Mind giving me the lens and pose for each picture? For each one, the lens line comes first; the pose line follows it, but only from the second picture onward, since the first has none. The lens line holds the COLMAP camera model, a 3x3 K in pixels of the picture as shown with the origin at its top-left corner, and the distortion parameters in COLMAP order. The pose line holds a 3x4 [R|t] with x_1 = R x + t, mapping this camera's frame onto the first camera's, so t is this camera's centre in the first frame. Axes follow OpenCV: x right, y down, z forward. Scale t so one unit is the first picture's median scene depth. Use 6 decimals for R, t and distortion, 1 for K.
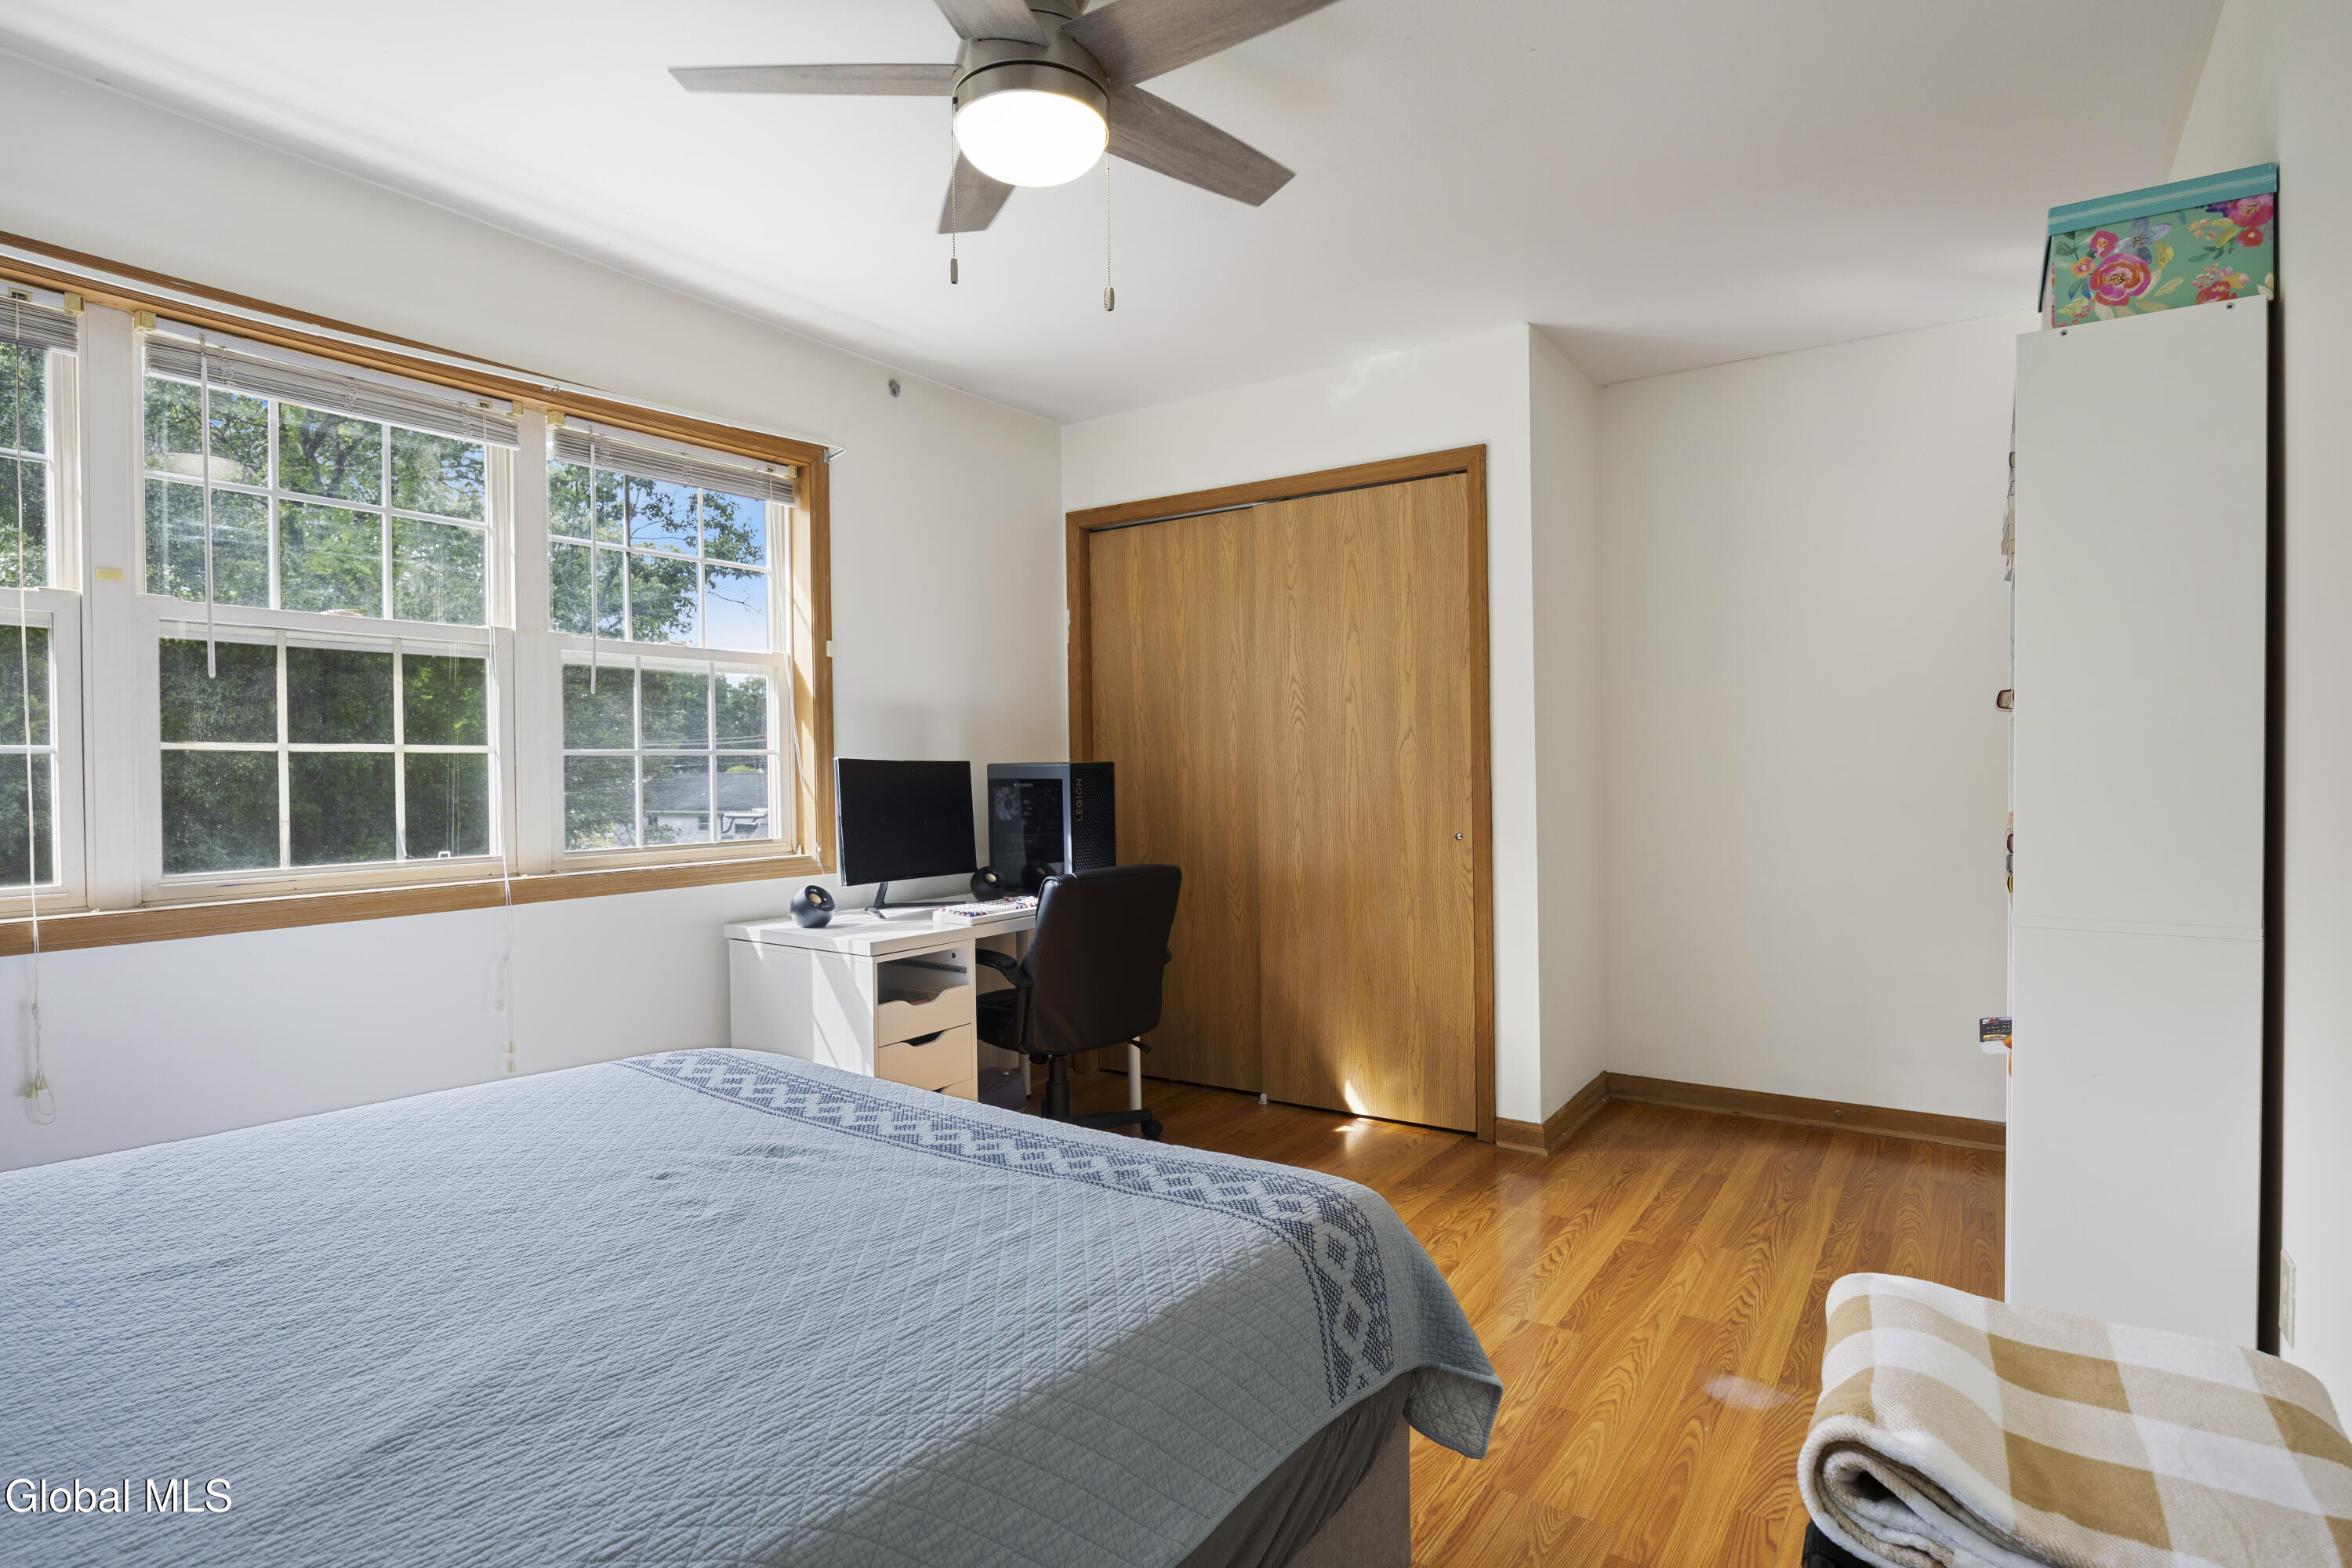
lens RADIAL K [[1228.0, 0, 1167.4], [0, 1228.0, 777.5], [0, 0, 1]] dist [-0.003180, 0.000132]
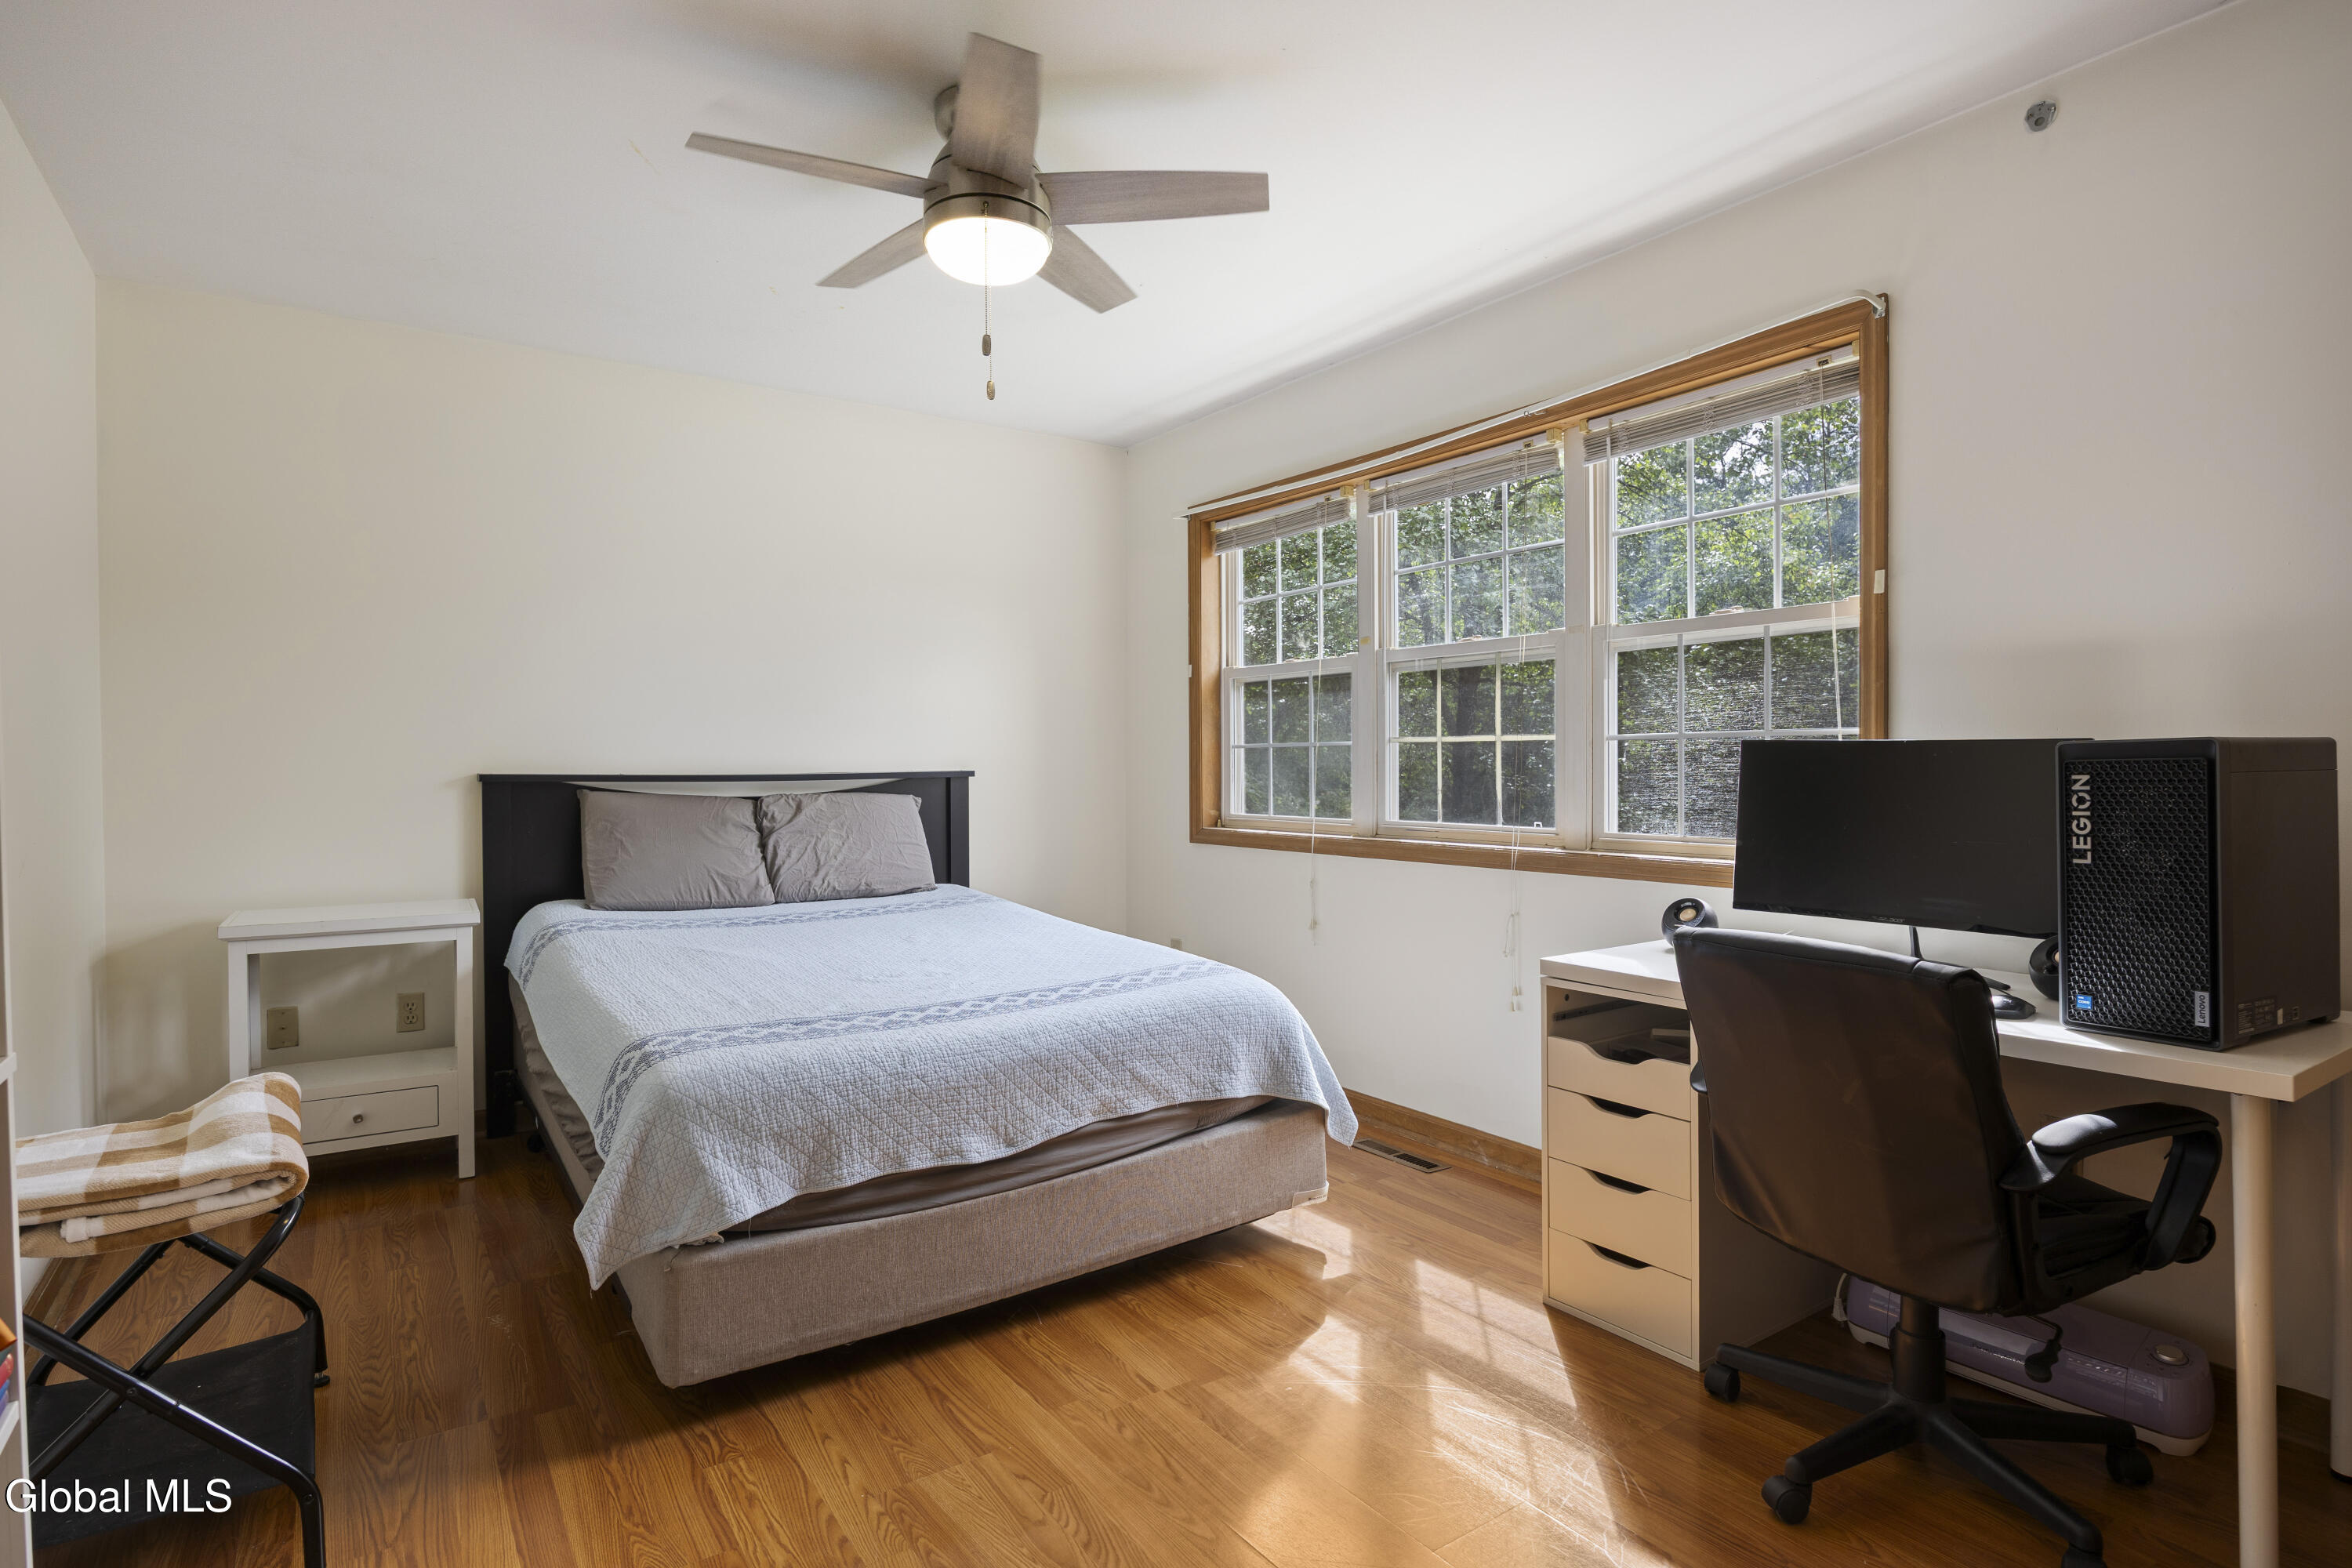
lens RADIAL K [[1228.0, 0, 1168.2], [0, 1228.0, 775.8], [0, 0, 1]] dist [-0.003180, 0.000132]
pose [[-0.376738, 0.020827, -0.926086, 0.691377], [0.000016, 0.999747, 0.022478, -0.013055], [0.926320, 0.008453, -0.376644, 1.159493]]
